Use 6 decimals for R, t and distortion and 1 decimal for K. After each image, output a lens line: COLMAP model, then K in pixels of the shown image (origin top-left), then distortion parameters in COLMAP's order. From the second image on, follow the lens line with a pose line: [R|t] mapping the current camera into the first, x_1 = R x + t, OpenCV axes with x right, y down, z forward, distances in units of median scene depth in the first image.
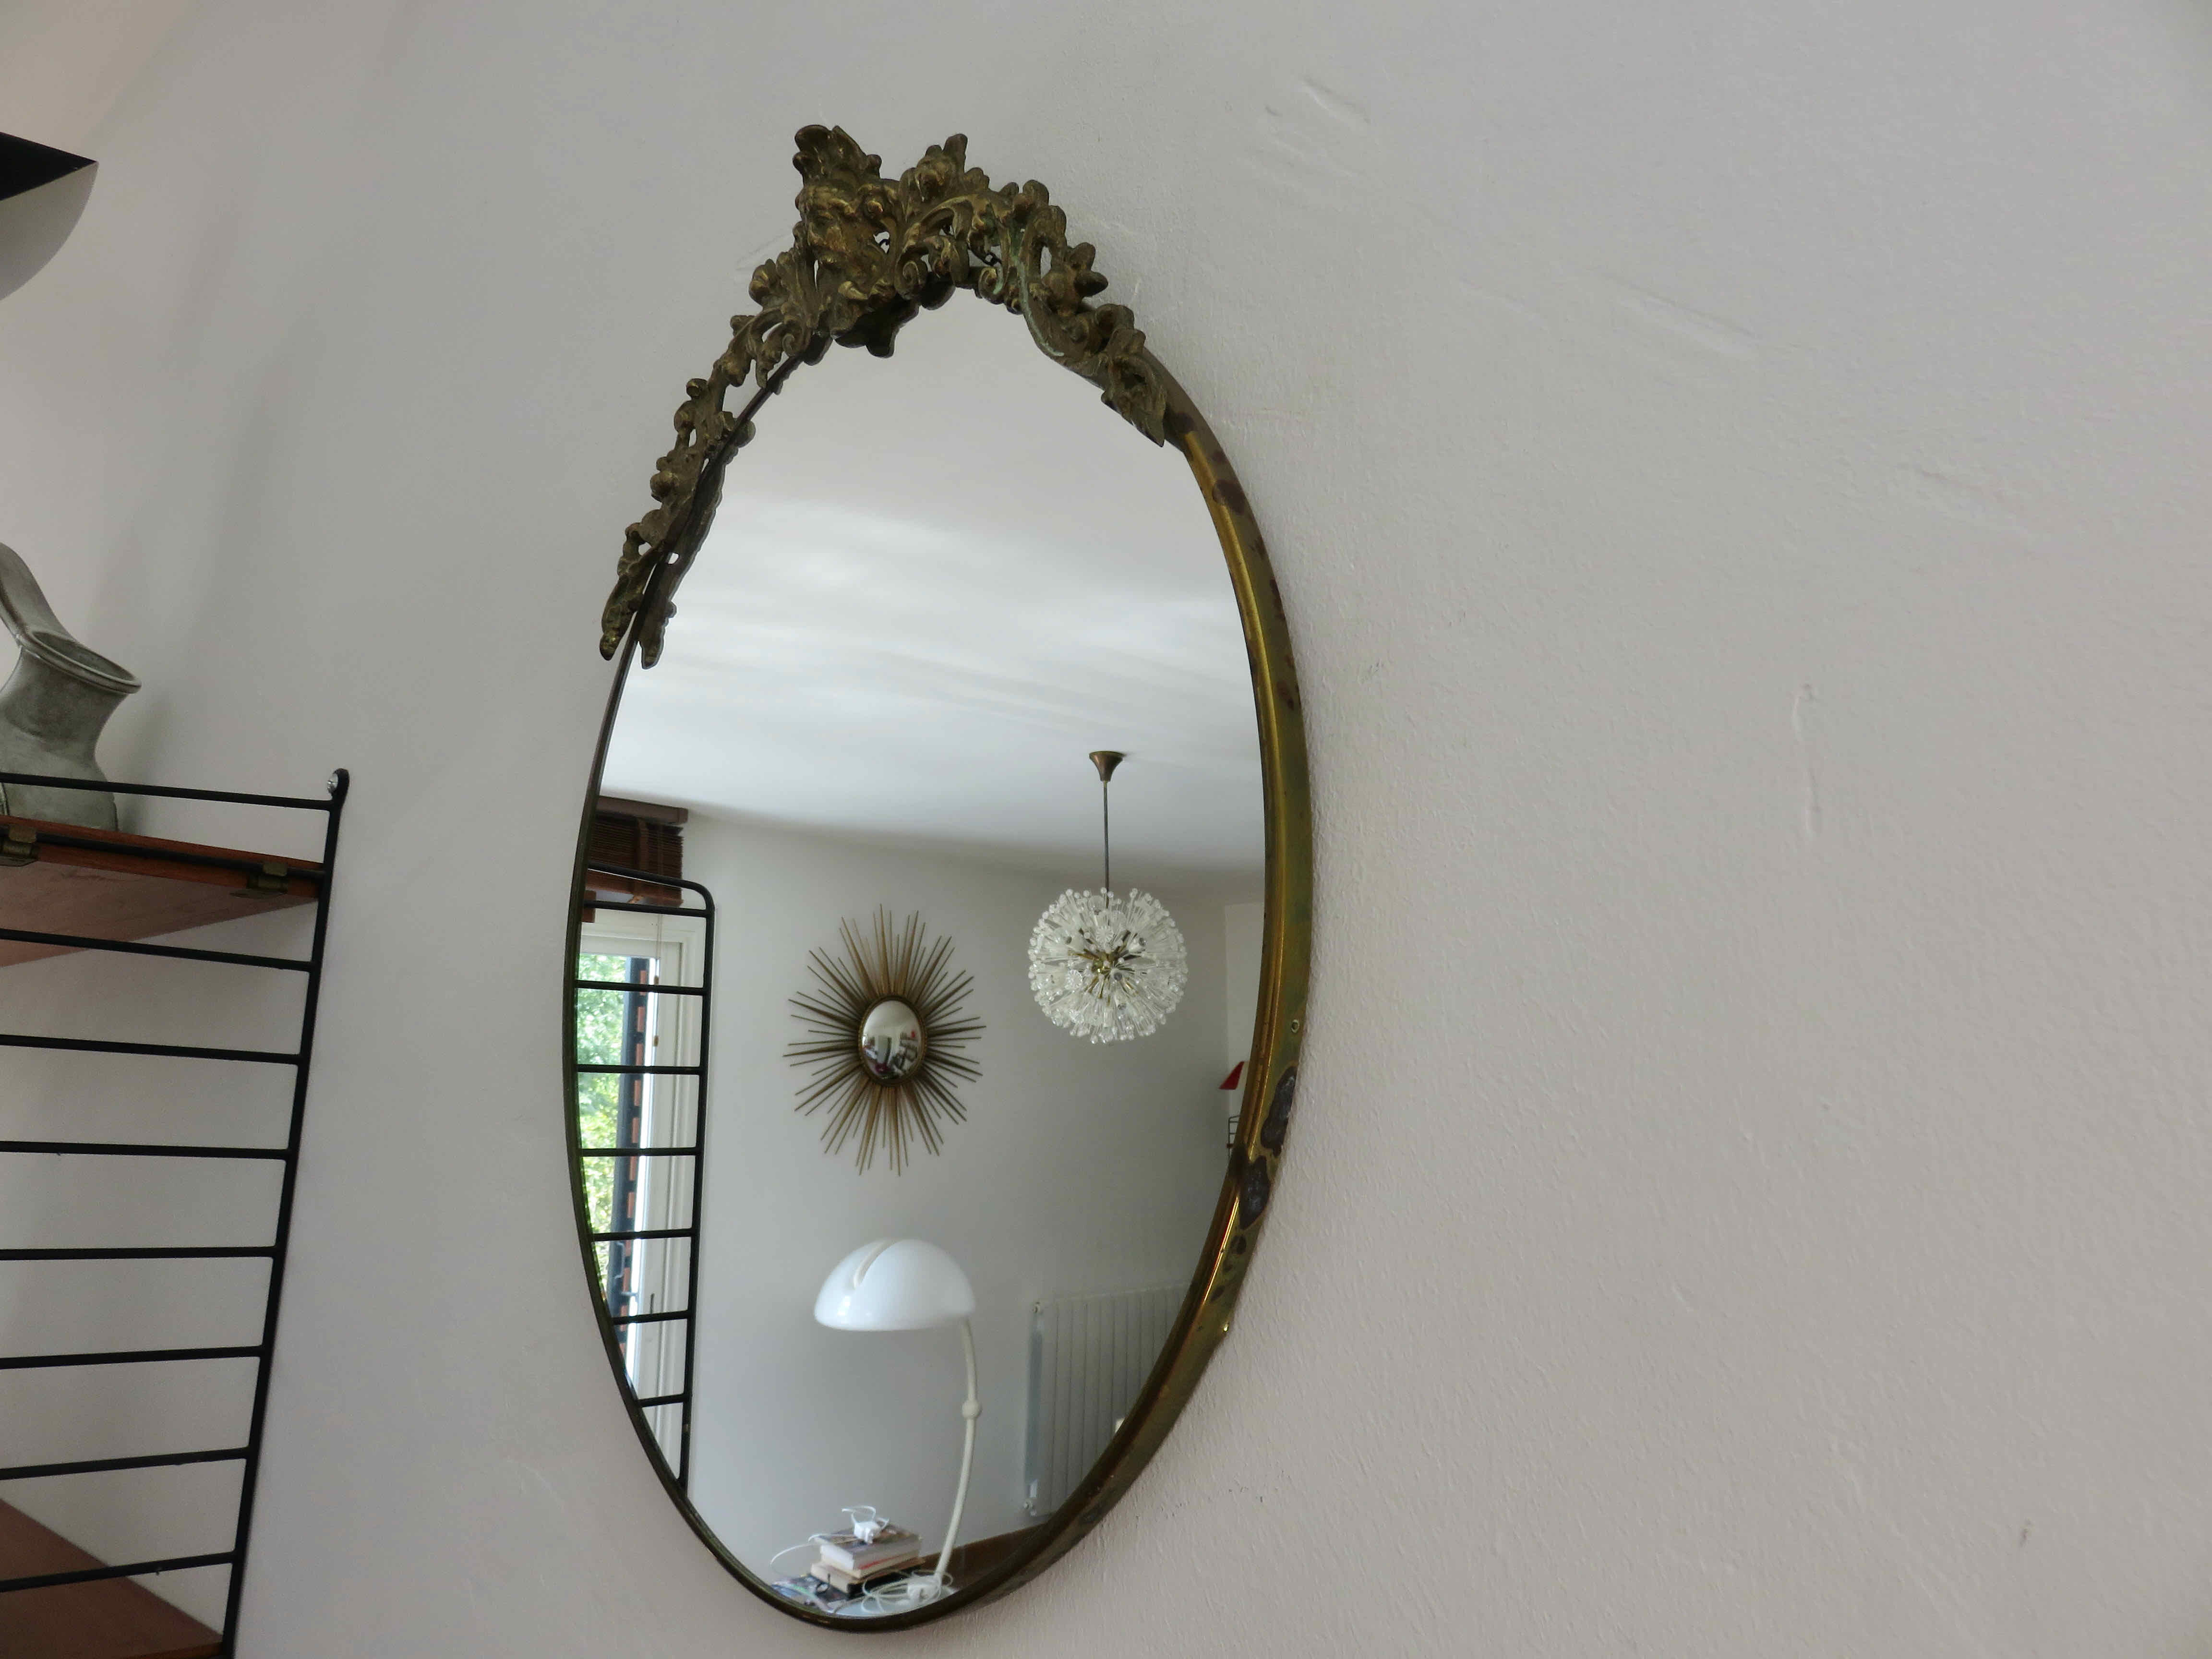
lens RADIAL K [[1666.1, 0, 1121.0], [0, 1666.1, 844.1], [0, 0, 1]] dist [-0.001416, -0.001561]
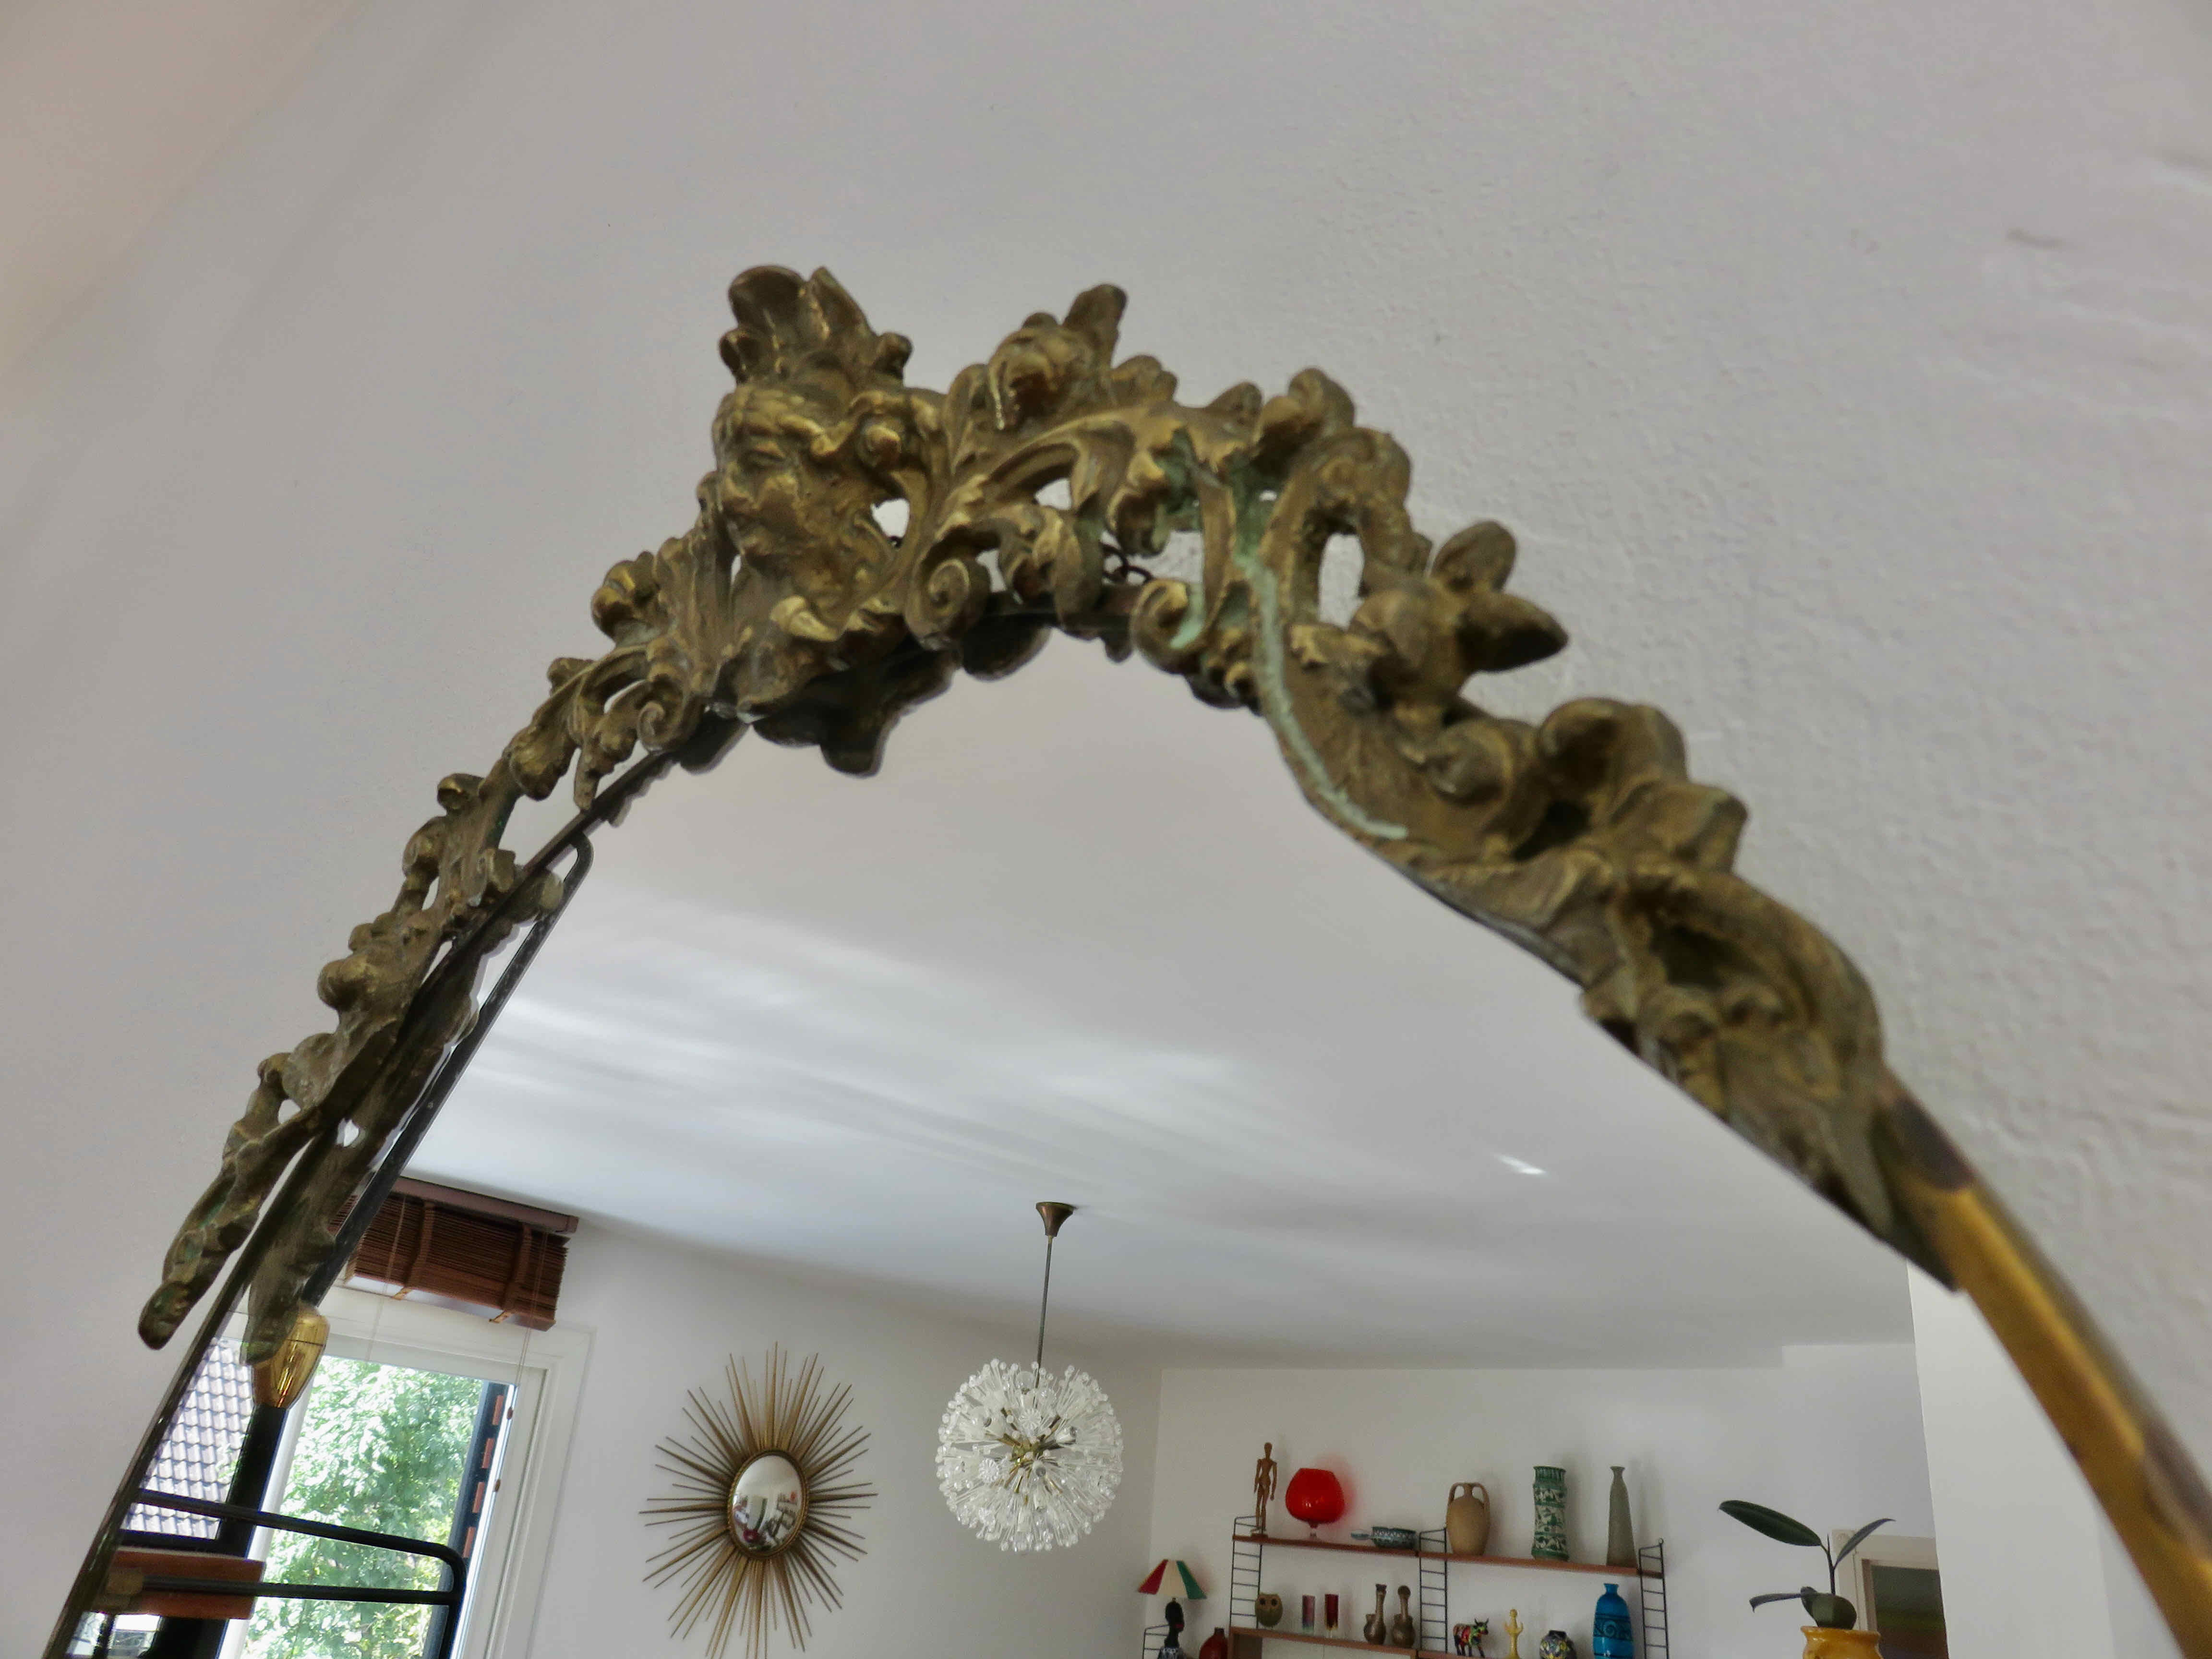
lens RADIAL K [[1666.1, 0, 1121.0], [0, 1666.1, 844.1], [0, 0, 1]] dist [-0.001416, -0.001561]
pose [[0.994144, 0.106753, 0.016798, -0.080729], [-0.099174, 0.962994, -0.250612, -0.176137], [-0.042930, 0.247479, 0.967942, 0.591168]]
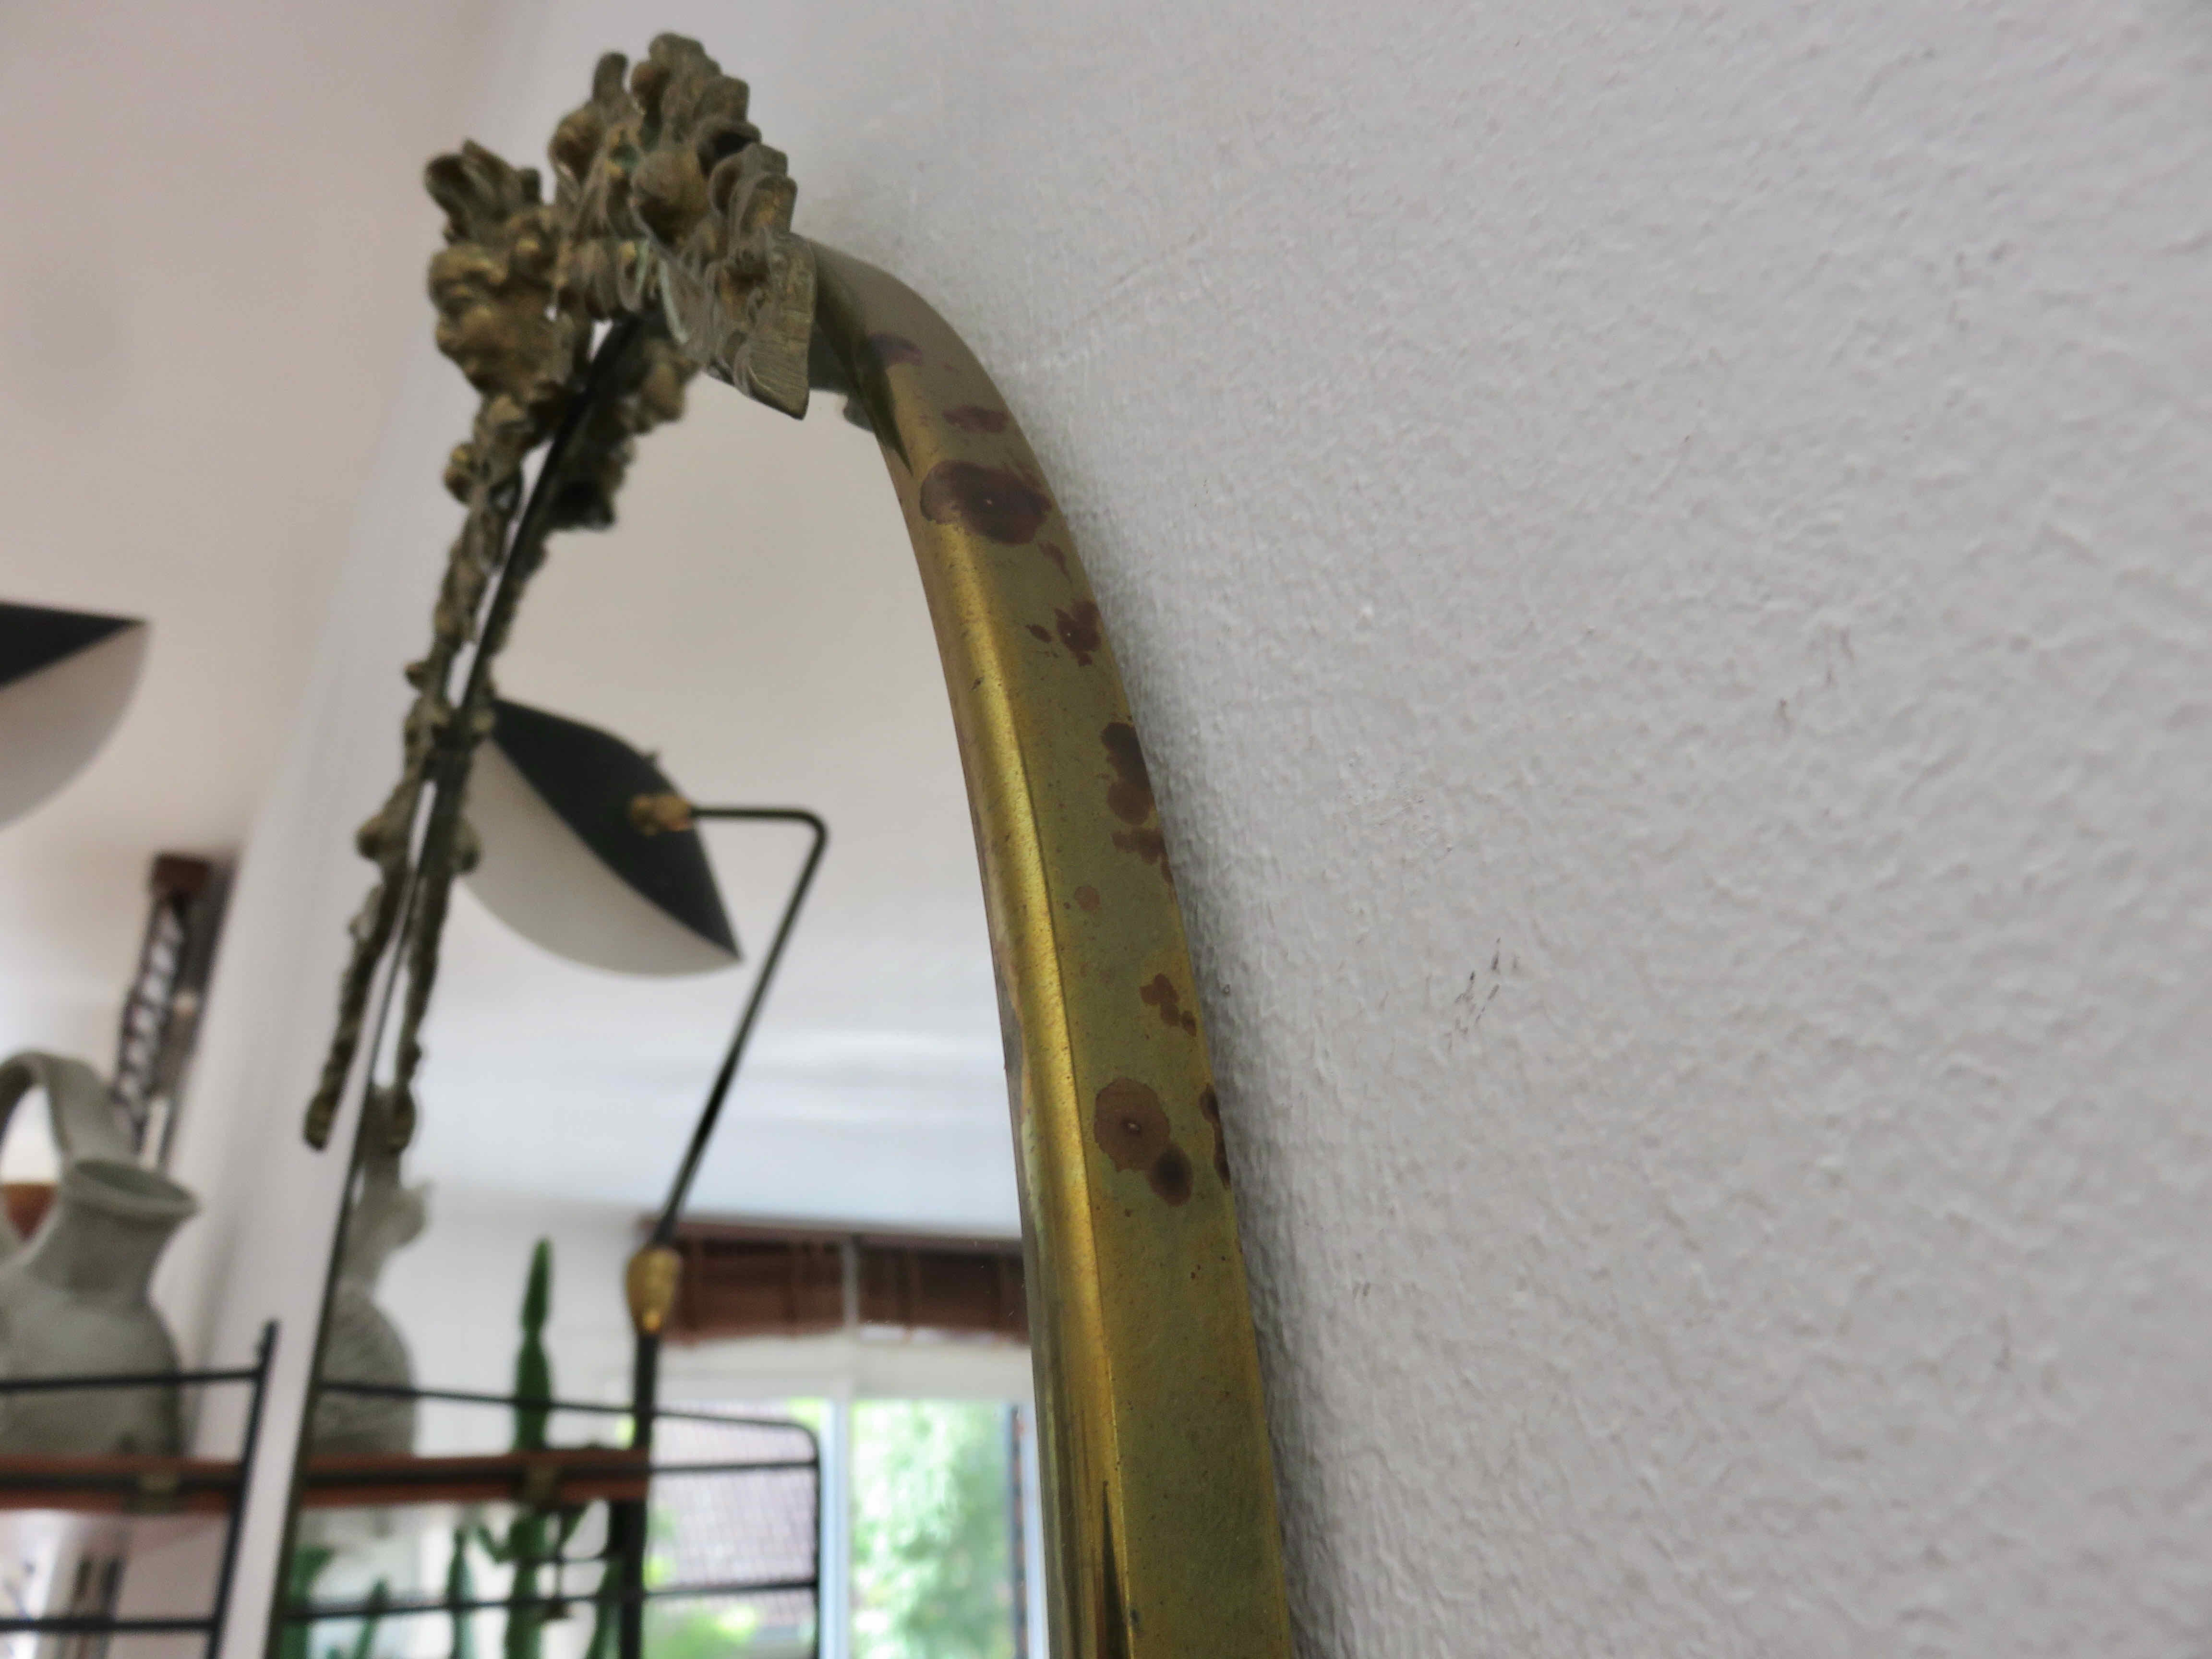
lens RADIAL K [[1666.1, 0, 1121.0], [0, 1666.1, 844.1], [0, 0, 1]] dist [-0.001416, -0.001561]
pose [[0.966028, -0.150308, -0.210231, 0.114325], [0.098184, 0.965932, -0.239449, -0.055331], [0.239060, 0.210673, 0.947875, 0.571155]]
